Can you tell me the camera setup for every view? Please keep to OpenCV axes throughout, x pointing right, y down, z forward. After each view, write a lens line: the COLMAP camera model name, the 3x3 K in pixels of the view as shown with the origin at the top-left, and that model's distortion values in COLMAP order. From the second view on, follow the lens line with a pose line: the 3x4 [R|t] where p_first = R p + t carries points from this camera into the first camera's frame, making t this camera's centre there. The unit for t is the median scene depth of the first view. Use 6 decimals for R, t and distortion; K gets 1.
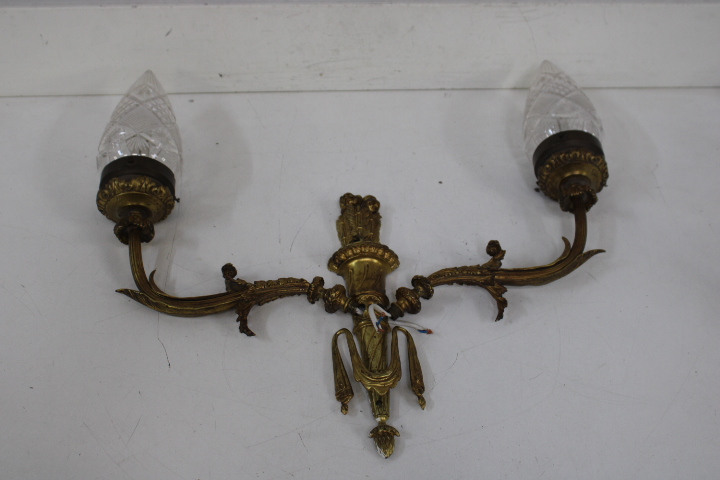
lens RADIAL K [[934.9, 0, 360.0], [0, 934.9, 240.0], [0, 0, 1]] dist [-0.060135, 0.046158]
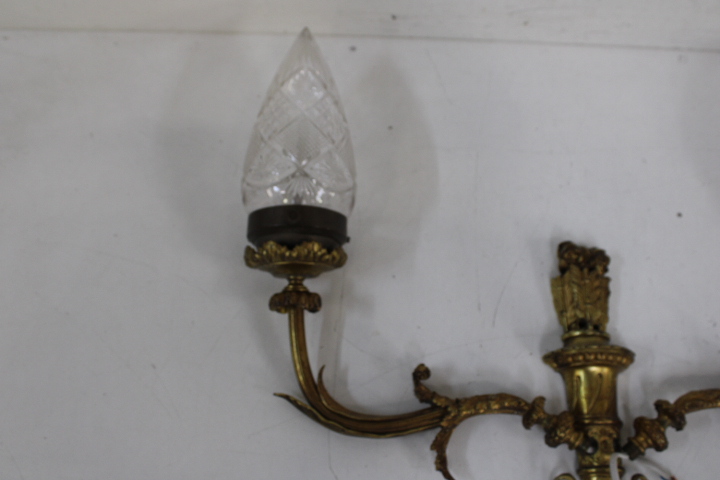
lens RADIAL K [[756.6, 0, 360.0], [0, 756.6, 240.0], [0, 0, 1]] dist [-0.133277, 0.161380]
pose [[0.996193, 0.081475, -0.031004, -0.174317], [-0.063954, 0.924735, 0.375199, -0.285295], [0.059240, -0.371788, 0.926426, 0.455610]]
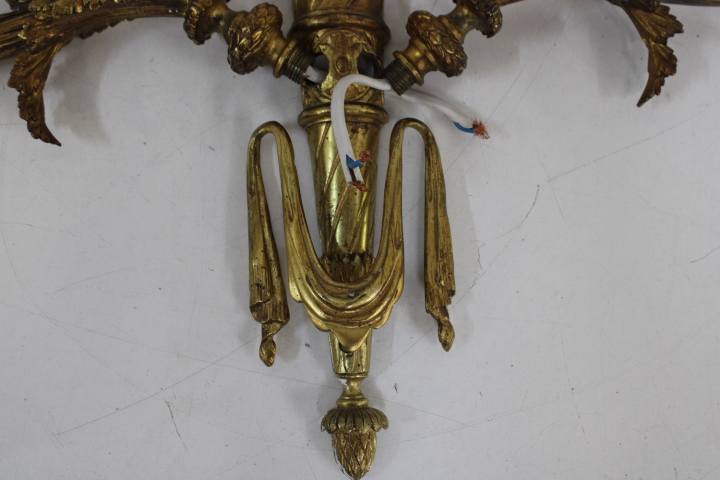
lens RADIAL K [[756.6, 0, 360.0], [0, 756.6, 240.0], [0, 0, 1]] dist [-0.133277, 0.161380]
pose [[0.998974, 0.043616, -0.012209, 0.024949], [-0.025299, 0.760911, 0.648363, -0.077374], [0.037569, -0.647389, 0.761233, 0.664537]]
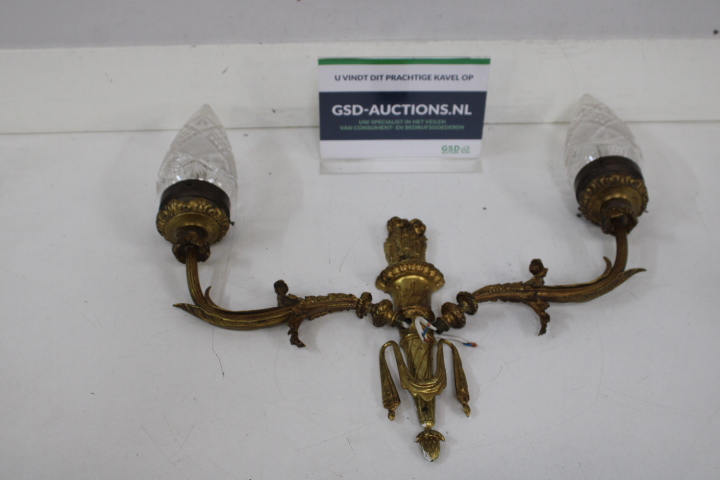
lens RADIAL K [[934.9, 0, 360.0], [0, 934.9, 240.0], [0, 0, 1]] dist [-0.060135, 0.046158]
pose [[0.998669, -0.001425, -0.051558, 0.001862], [-0.002446, 0.997185, -0.074944, 0.056675], [0.051520, 0.074970, 0.995854, -0.037735]]
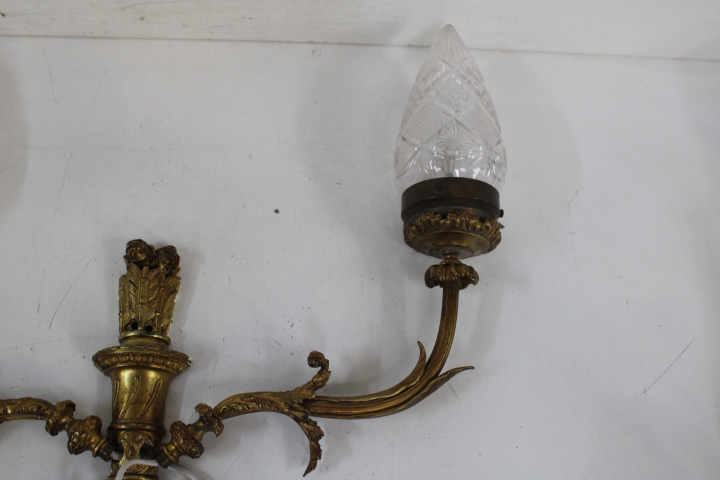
lens RADIAL K [[756.6, 0, 360.0], [0, 756.6, 240.0], [0, 0, 1]] dist [-0.133277, 0.161380]
pose [[0.997614, 0.065940, 0.020429, 0.156912], [-0.068947, 0.937057, 0.342302, -0.276783], [0.003429, -0.342894, 0.939368, 0.485235]]
